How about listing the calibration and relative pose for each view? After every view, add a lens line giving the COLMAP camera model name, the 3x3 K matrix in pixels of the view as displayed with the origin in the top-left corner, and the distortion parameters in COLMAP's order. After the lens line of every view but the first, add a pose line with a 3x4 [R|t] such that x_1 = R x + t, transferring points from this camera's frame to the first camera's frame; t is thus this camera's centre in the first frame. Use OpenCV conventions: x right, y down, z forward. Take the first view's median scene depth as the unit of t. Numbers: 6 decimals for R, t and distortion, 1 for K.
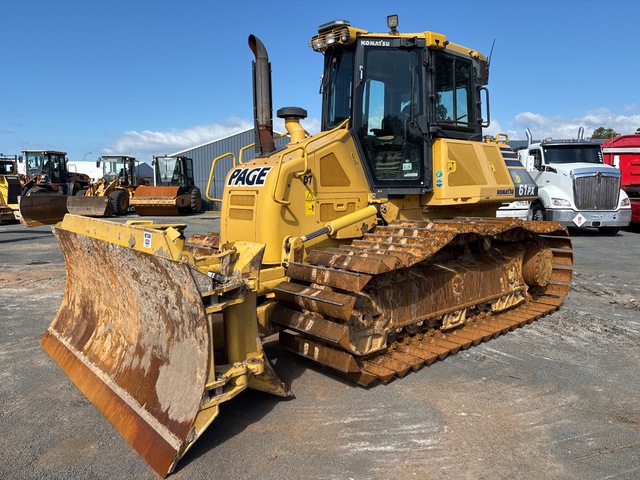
lens RADIAL K [[465.3, 0, 320.0], [0, 465.3, 240.0], [0, 0, 1]] dist [0.001370, -0.001555]
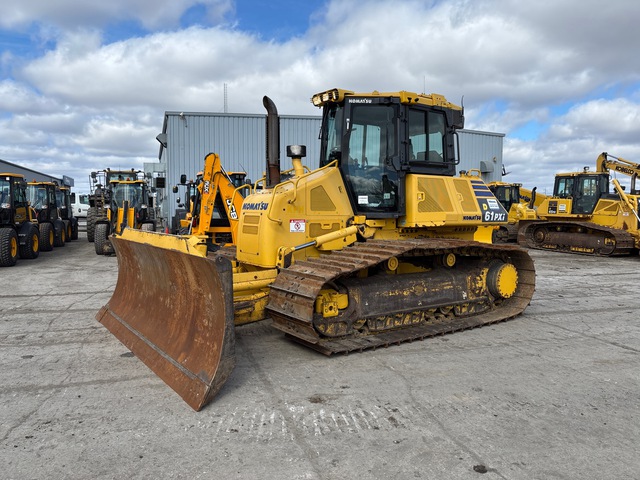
lens RADIAL K [[465.3, 0, 320.0], [0, 465.3, 240.0], [0, 0, 1]] dist [0.001370, -0.001555]
pose [[0.993900, 0.026991, -0.106934, 0.154148], [-0.031414, 0.998710, -0.039900, 0.018186], [0.105720, 0.043016, 0.993465, -0.276047]]
